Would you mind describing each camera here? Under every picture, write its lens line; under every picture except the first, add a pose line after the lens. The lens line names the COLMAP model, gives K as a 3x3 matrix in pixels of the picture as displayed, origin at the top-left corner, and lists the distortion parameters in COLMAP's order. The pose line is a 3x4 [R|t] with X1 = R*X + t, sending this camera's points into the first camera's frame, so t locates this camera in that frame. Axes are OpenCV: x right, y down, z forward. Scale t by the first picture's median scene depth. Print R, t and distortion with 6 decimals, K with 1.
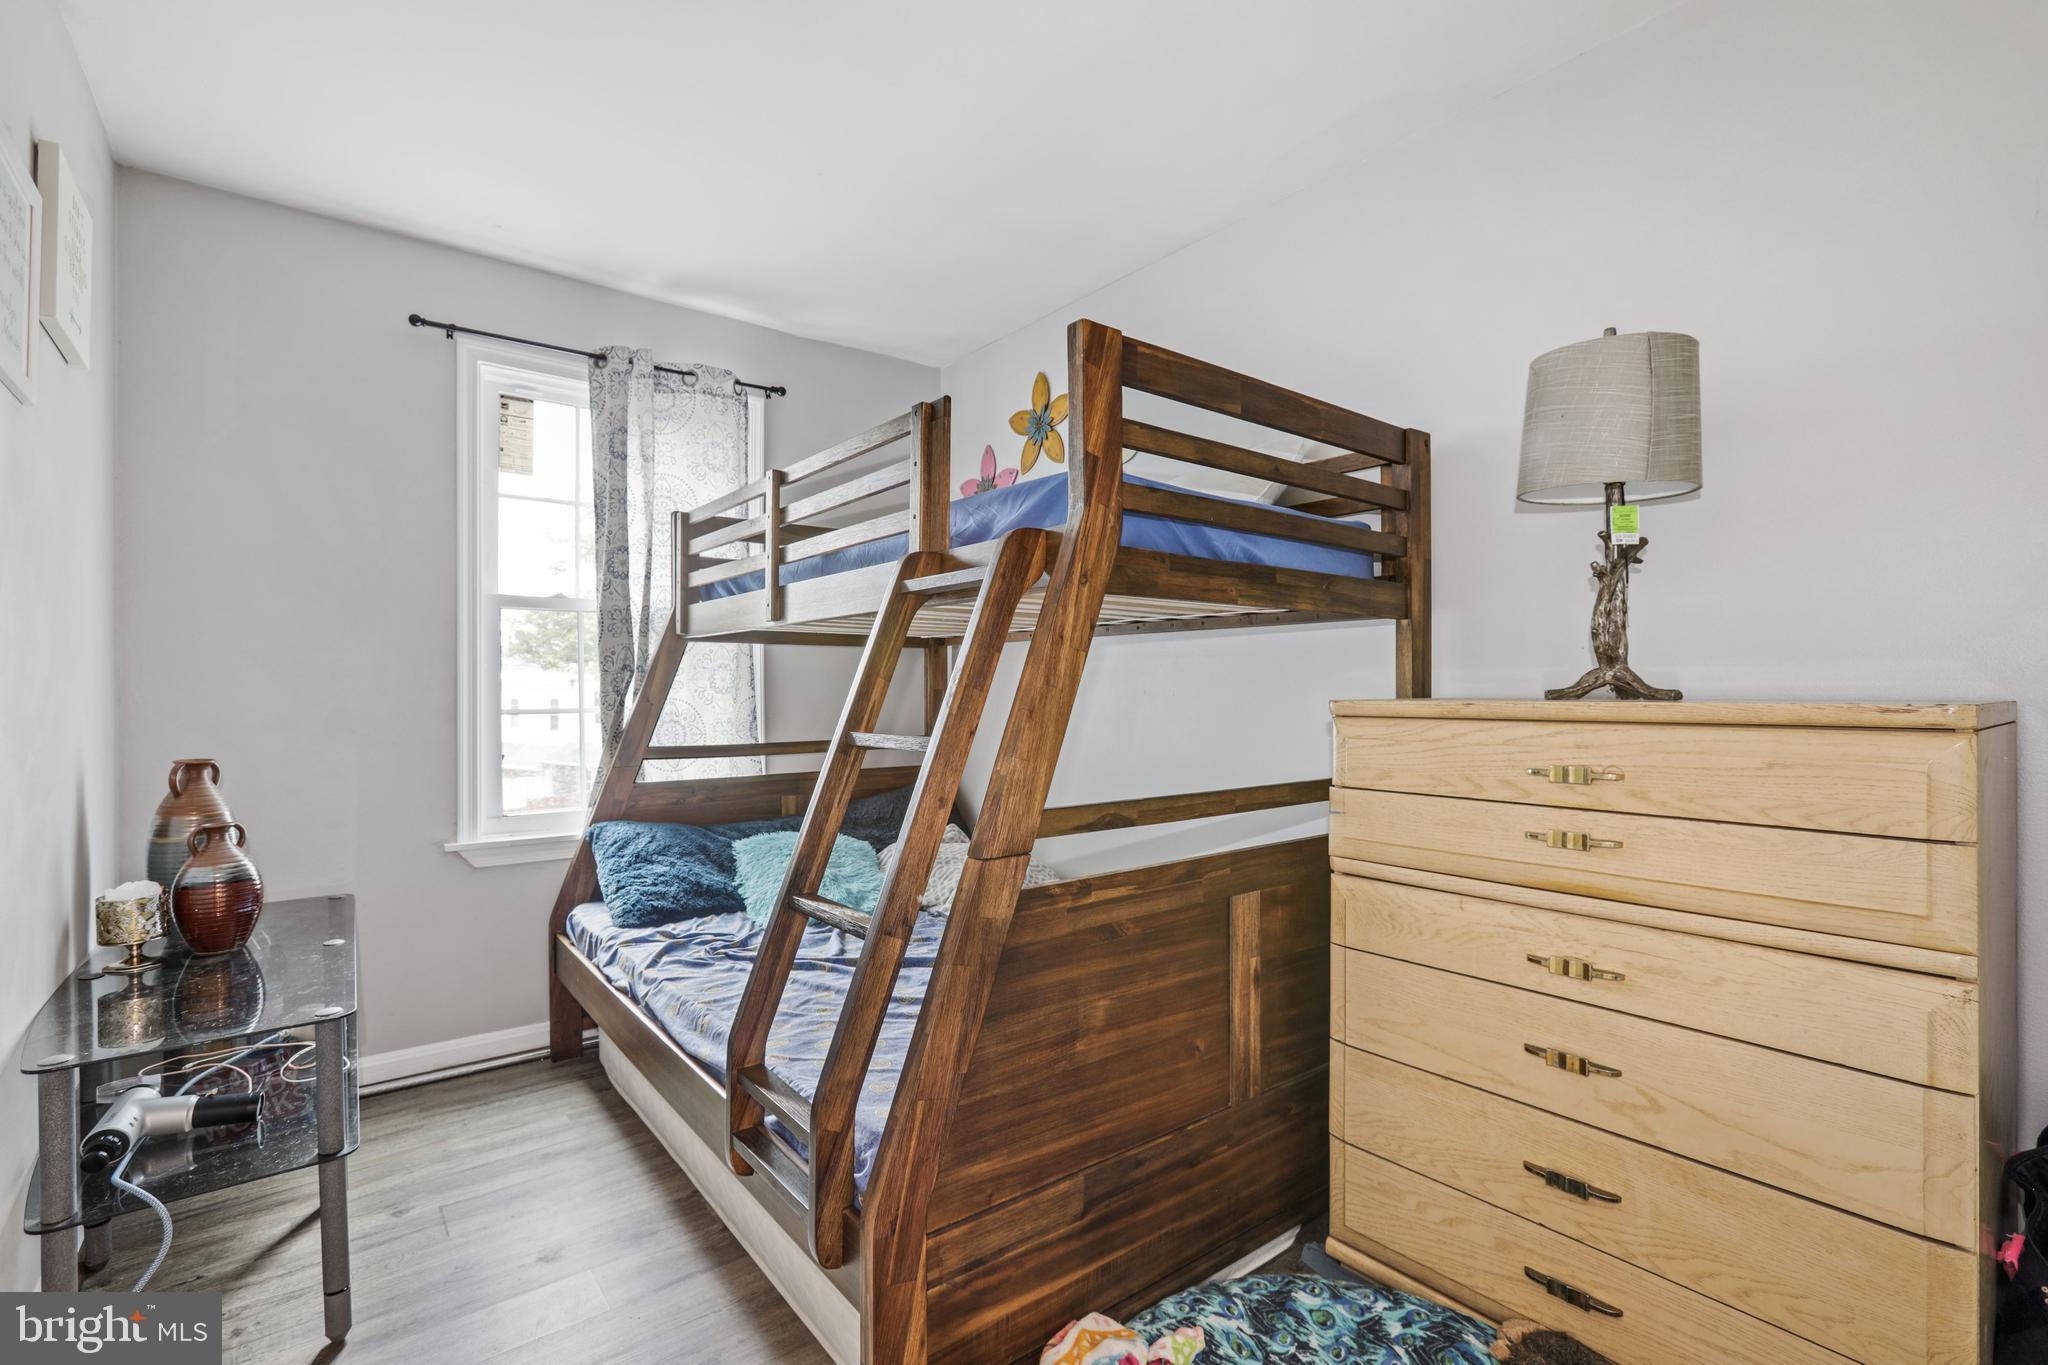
lens RADIAL K [[906.5, 0, 1019.1], [0, 906.5, 674.5], [0, 0, 1]] dist [-0.001564, 0.000479]
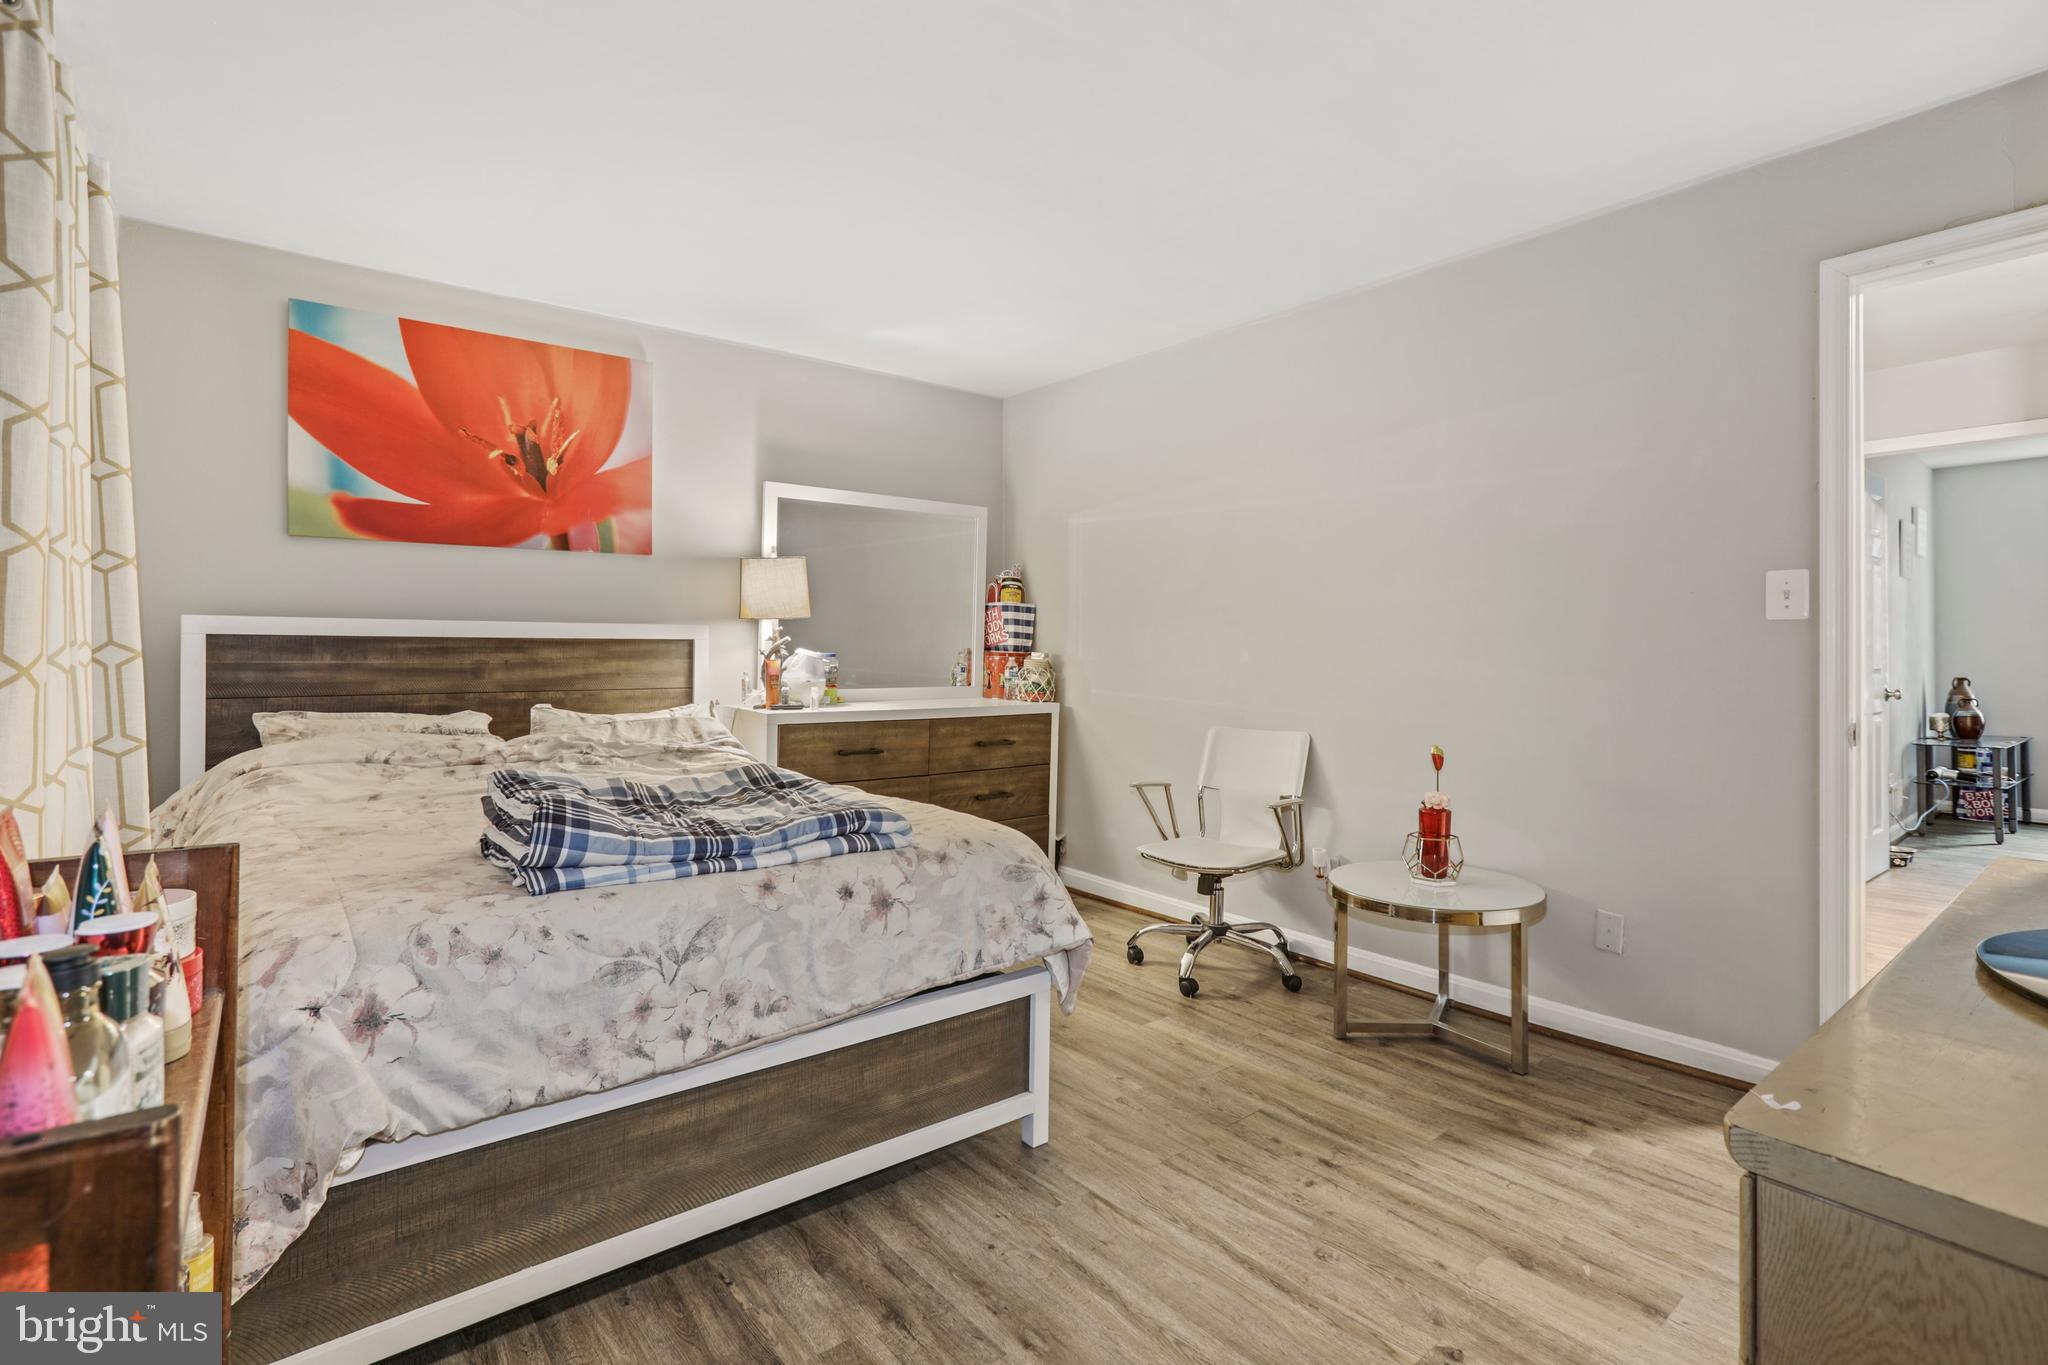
lens RADIAL K [[906.5, 0, 1019.1], [0, 906.5, 674.5], [0, 0, 1]] dist [-0.001564, 0.000479]
pose [[0.000879, 0.014115, -0.999900, 2.299233], [0.018464, 0.999730, 0.014129, -0.016651], [0.999829, -0.018475, 0.000618, -2.337950]]
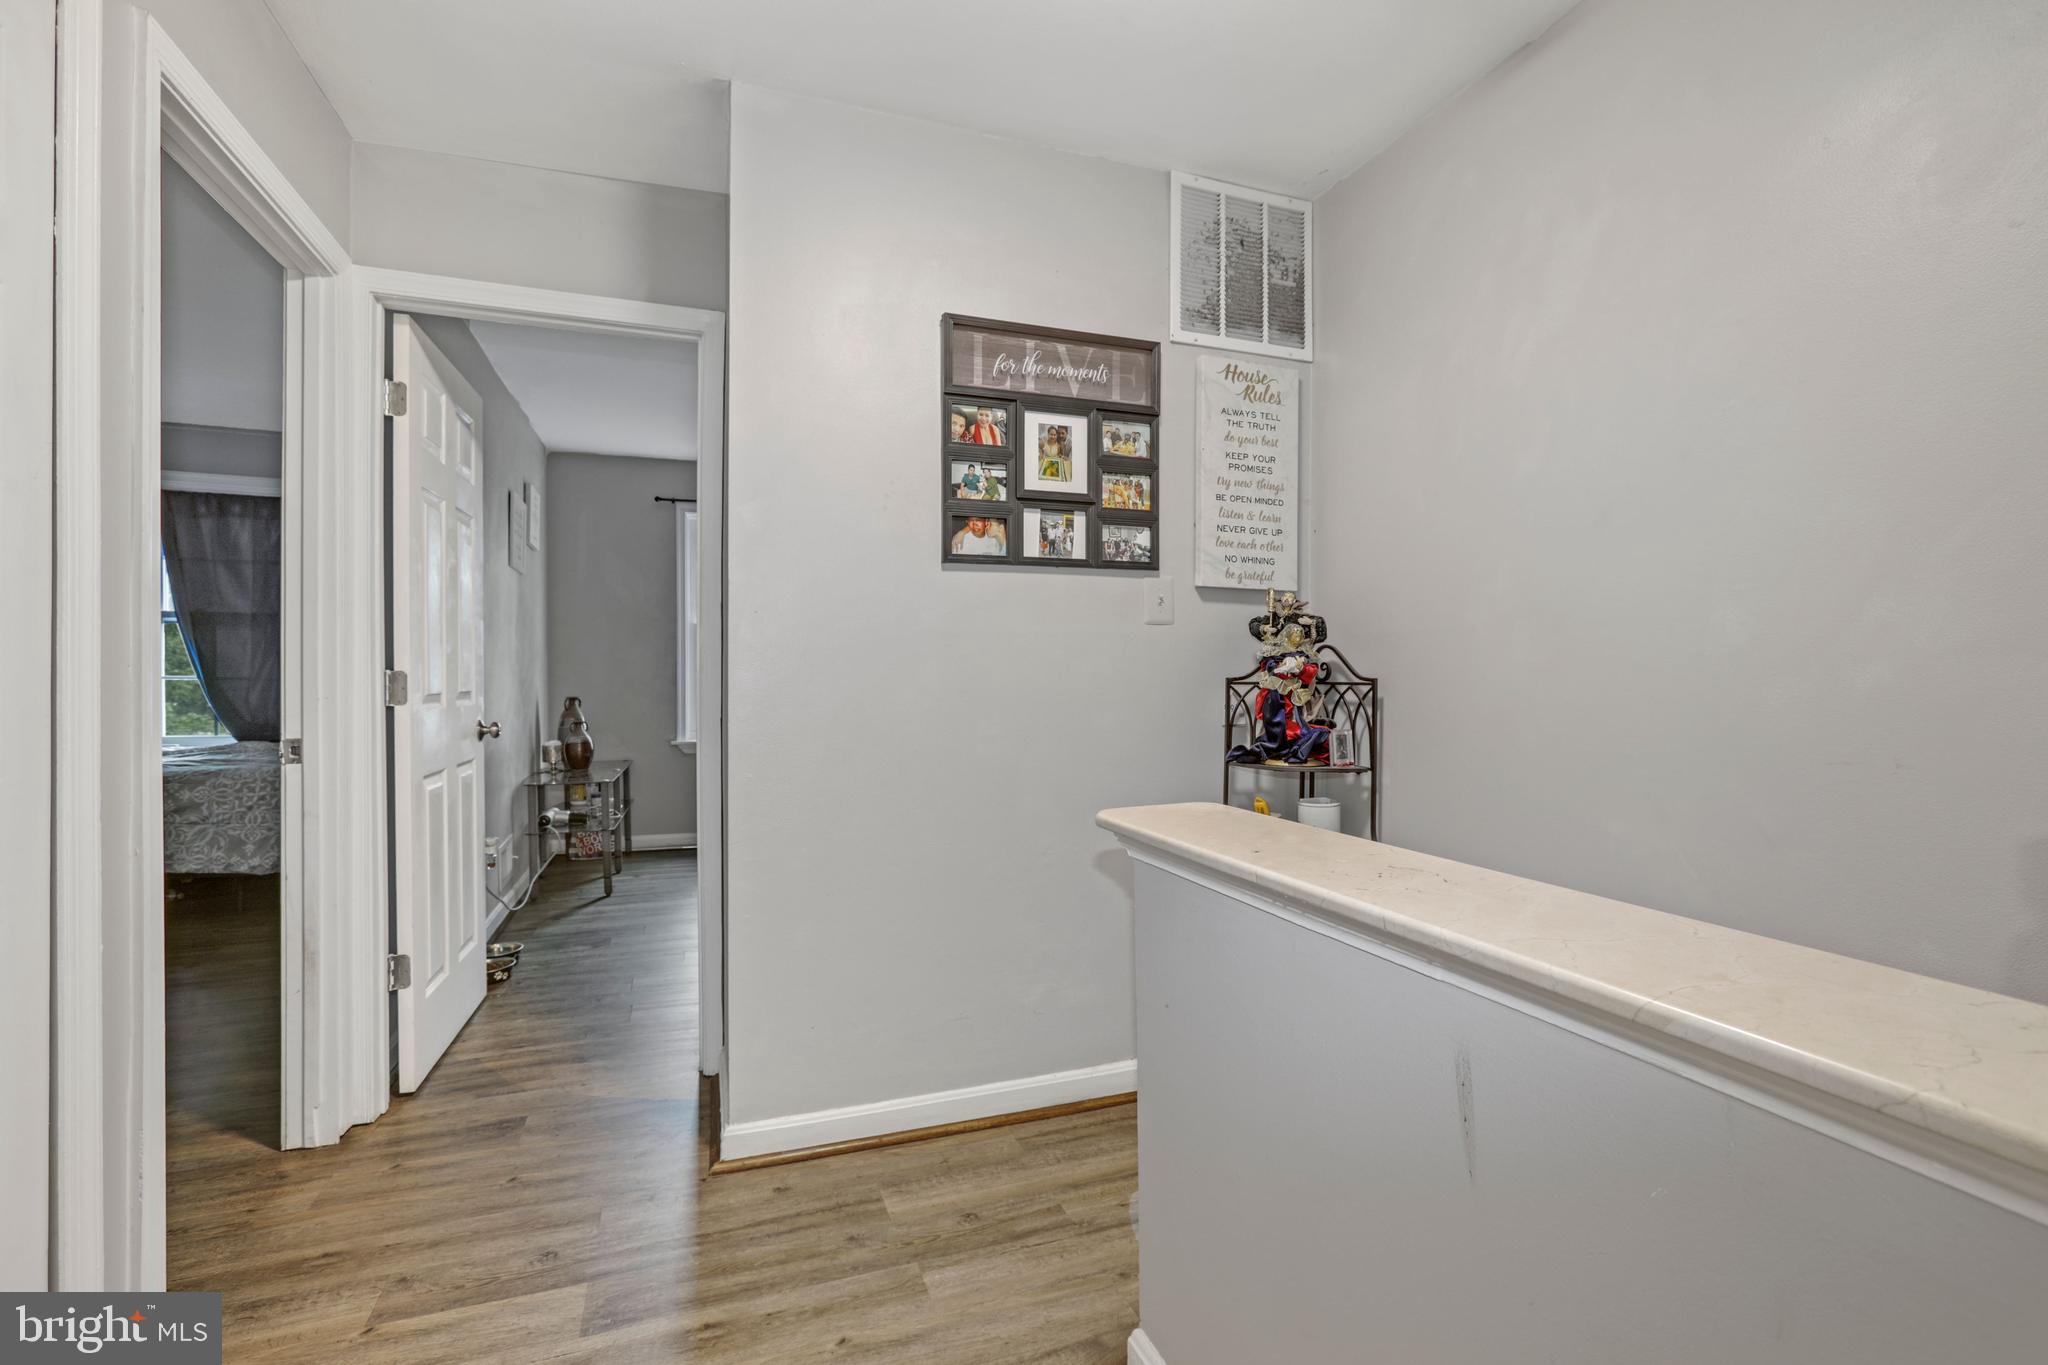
lens RADIAL K [[906.5, 0, 1019.1], [0, 906.5, 674.5], [0, 0, 1]] dist [-0.001564, 0.000479]
pose [[0.952141, 0.004655, -0.305623, 1.175148], [-0.000594, 0.999910, 0.013382, -0.003276], [0.305658, -0.012560, 0.952059, -1.150615]]
